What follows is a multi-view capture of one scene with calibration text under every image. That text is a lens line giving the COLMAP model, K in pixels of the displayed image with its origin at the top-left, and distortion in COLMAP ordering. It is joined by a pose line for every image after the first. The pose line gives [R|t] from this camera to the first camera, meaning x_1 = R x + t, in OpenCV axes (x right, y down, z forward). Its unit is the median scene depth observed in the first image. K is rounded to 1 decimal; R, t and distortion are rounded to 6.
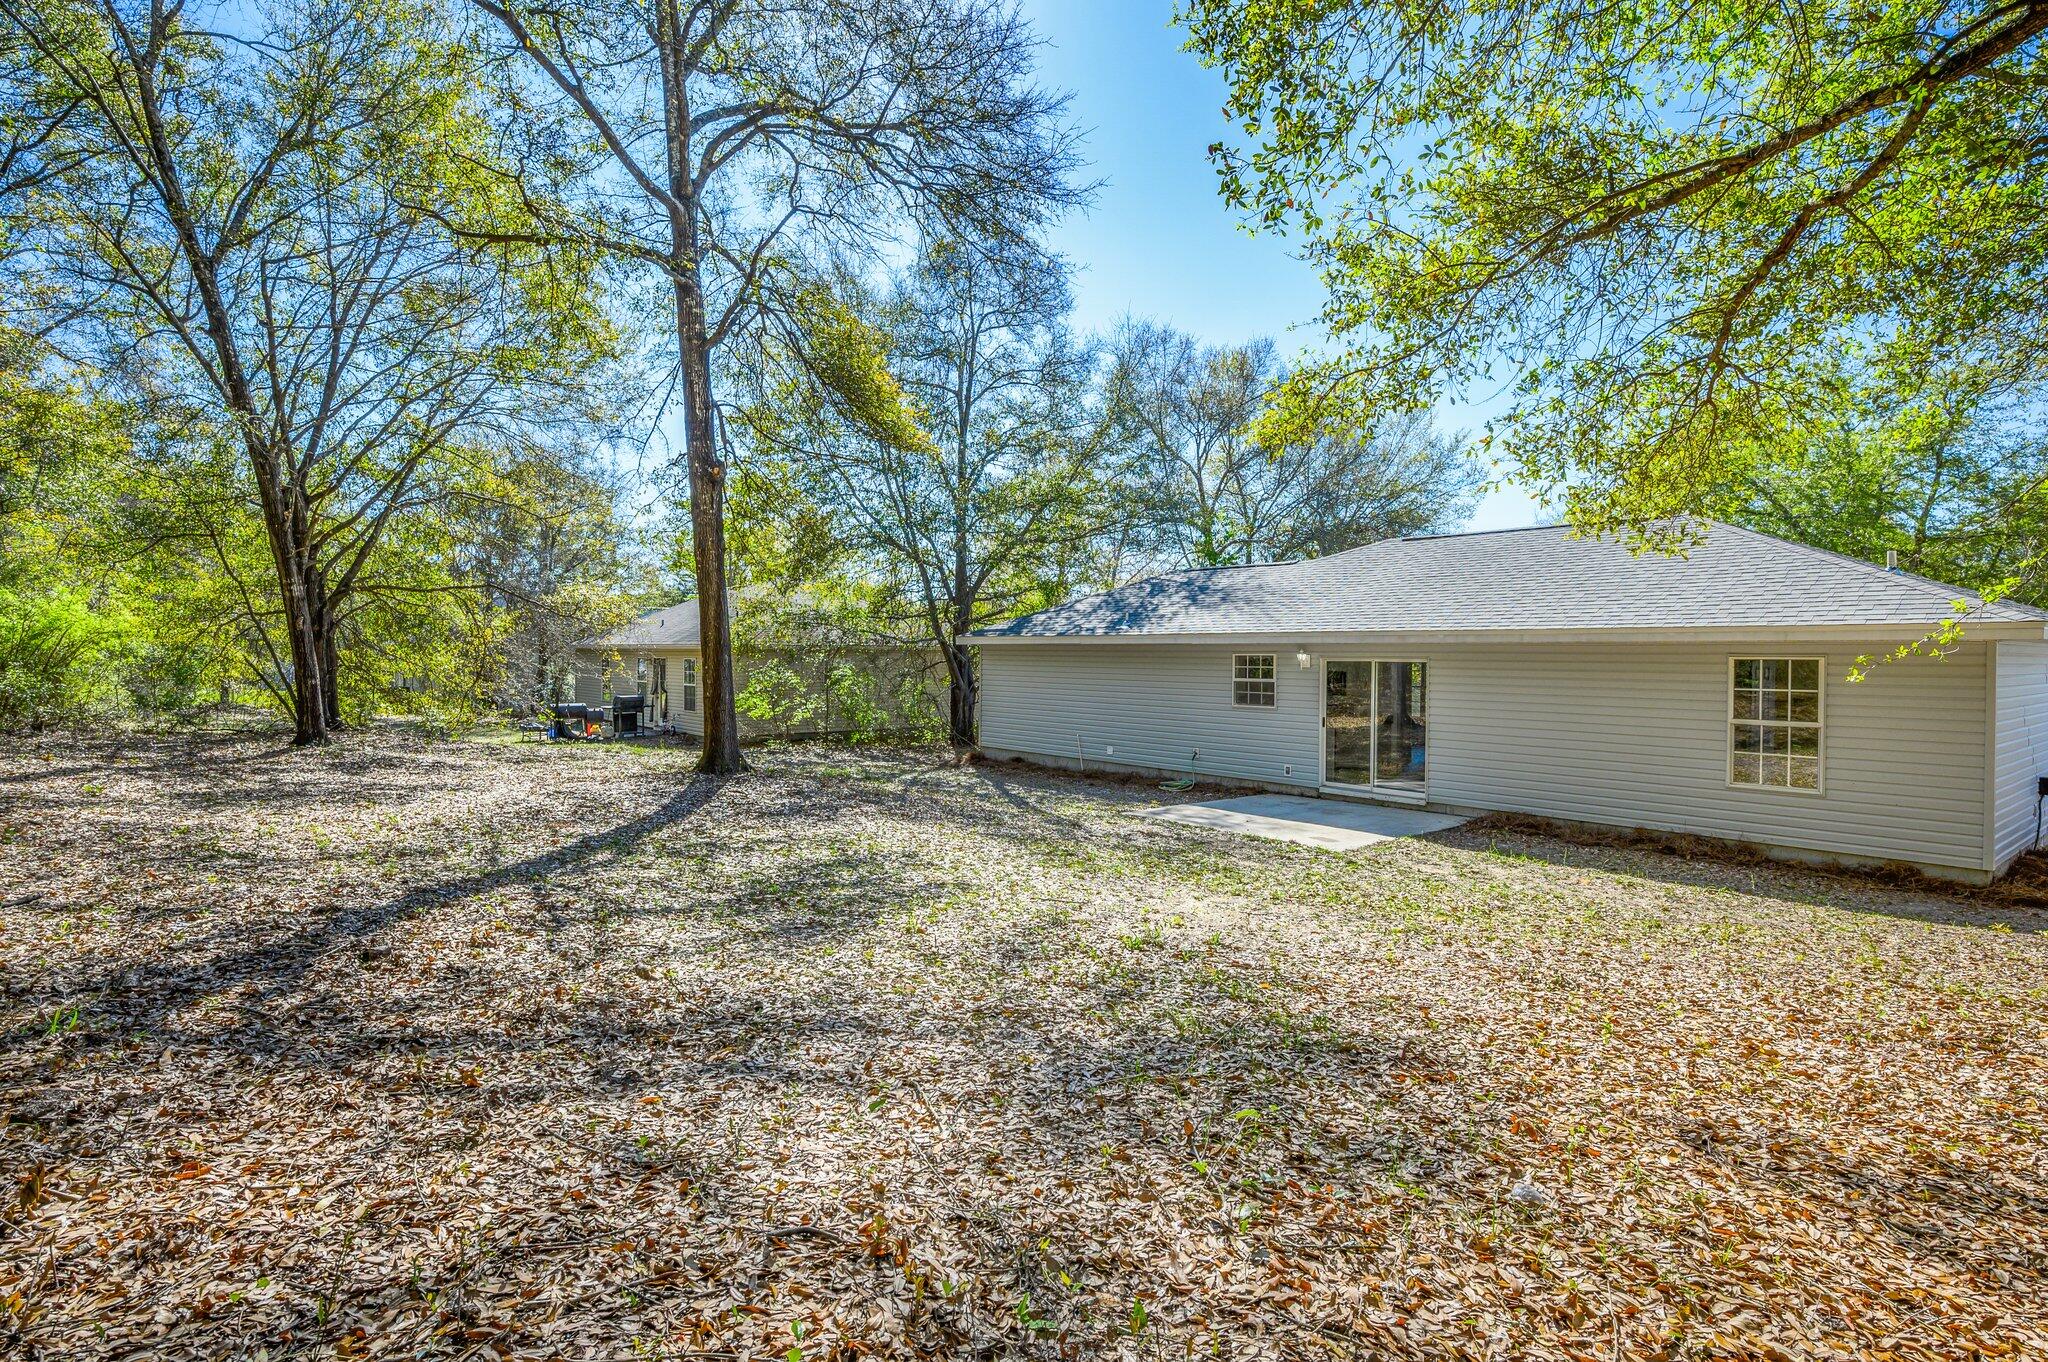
lens RADIAL K [[998.8, 0, 1024.8], [0, 998.8, 671.6], [0, 0, 1]] dist [0.000611, 0.000082]
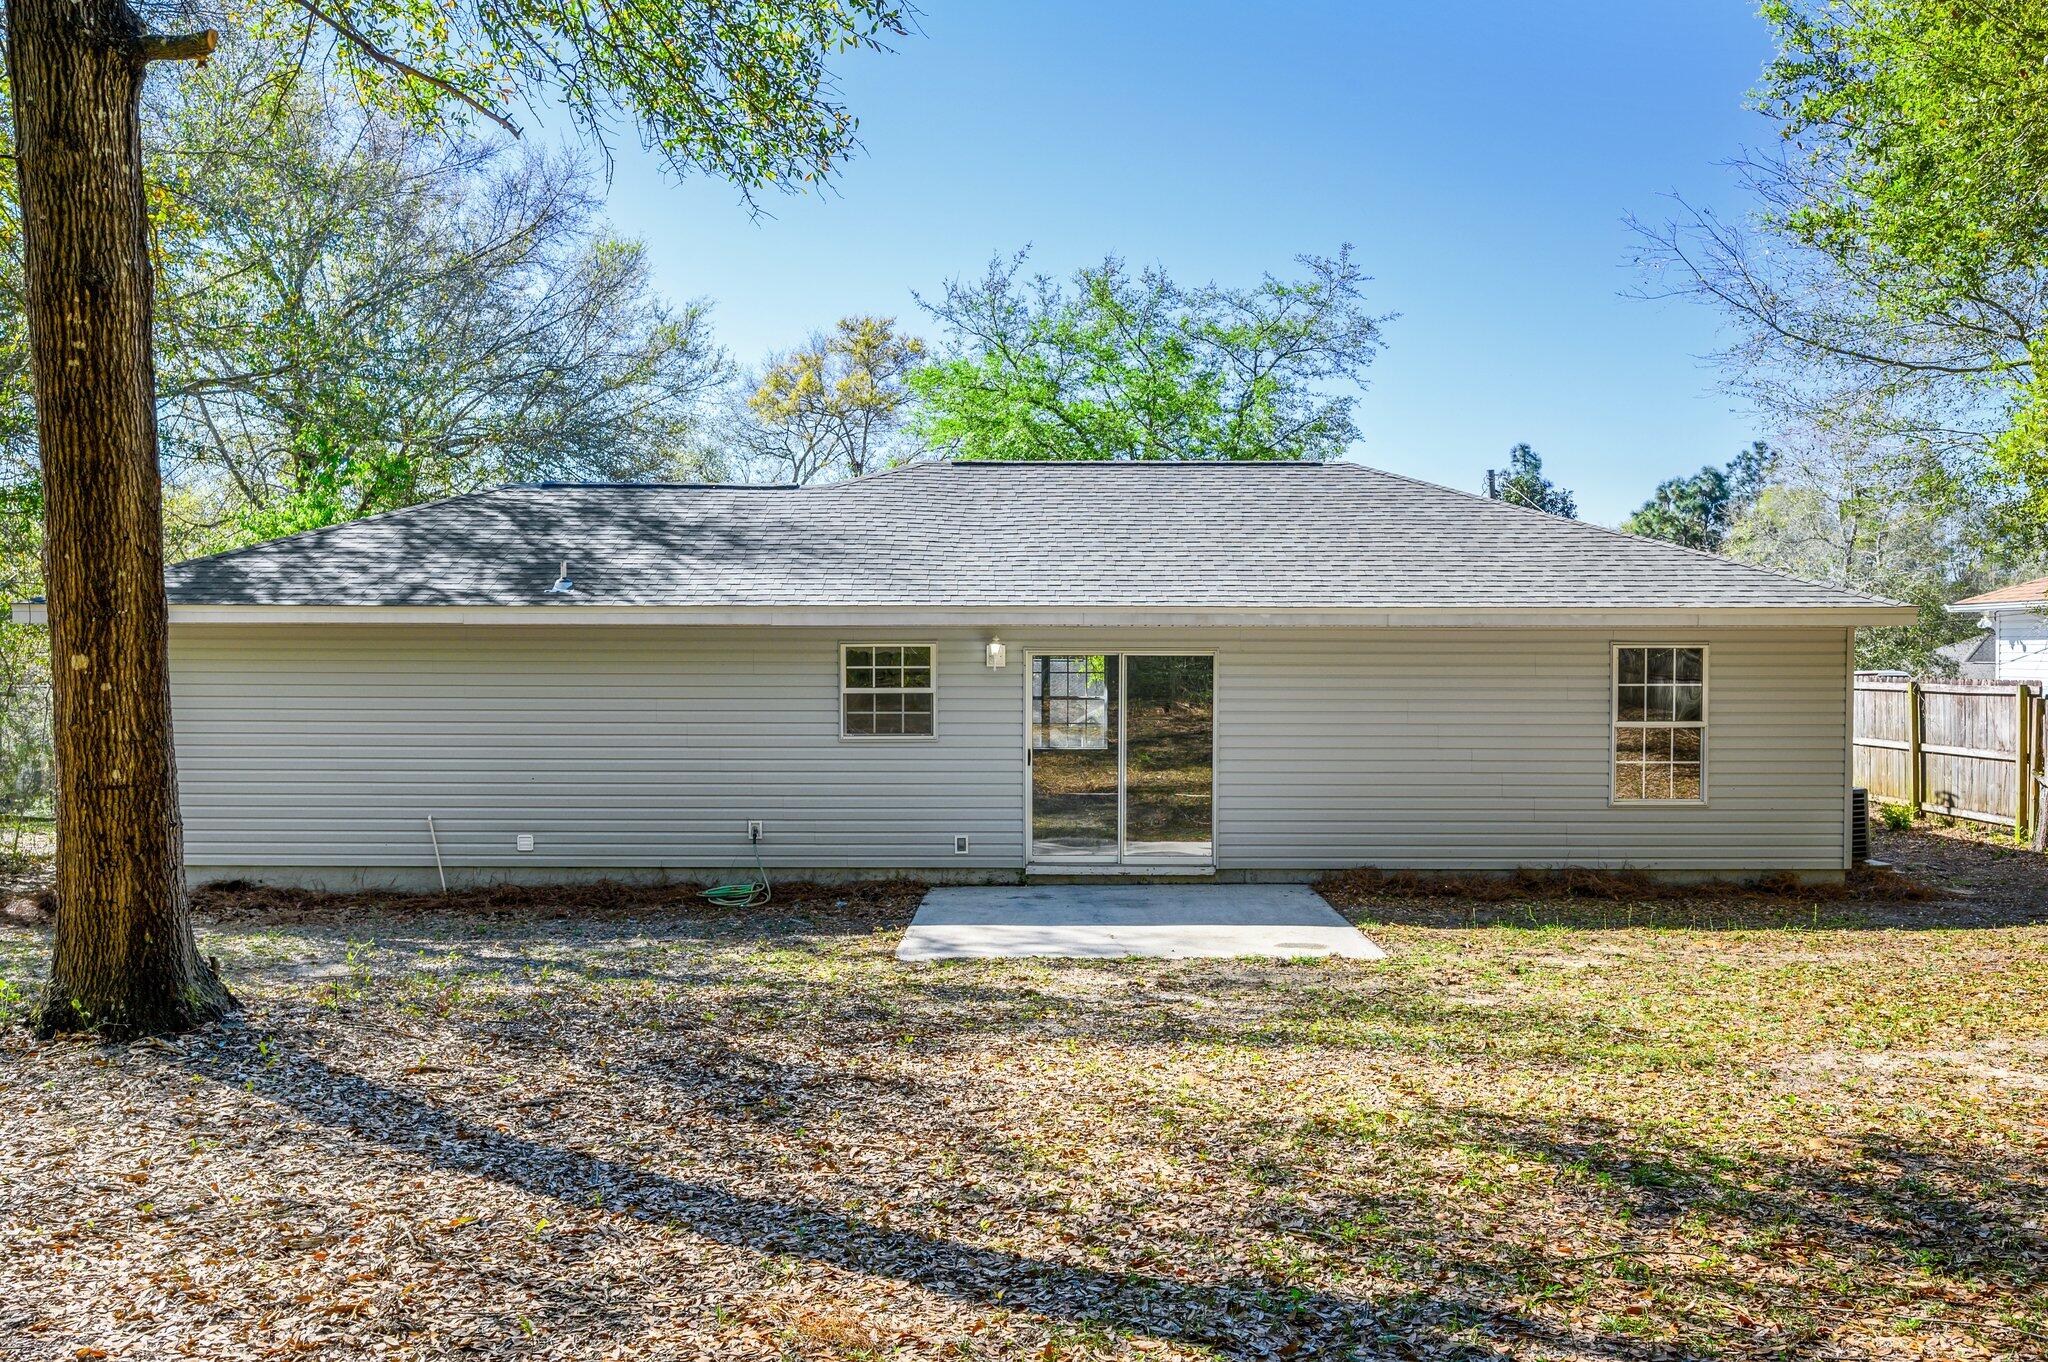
lens RADIAL K [[1499.5, 0, 1024.0], [0, 1499.5, 681.4], [0, 0, 1]] dist [-0.009447, -0.000767]
pose [[0.641077, -0.024669, 0.767080, -0.391634], [0.015858, 0.999696, 0.018897, -0.011782], [-0.767313, 0.000050, 0.641273, 0.426107]]
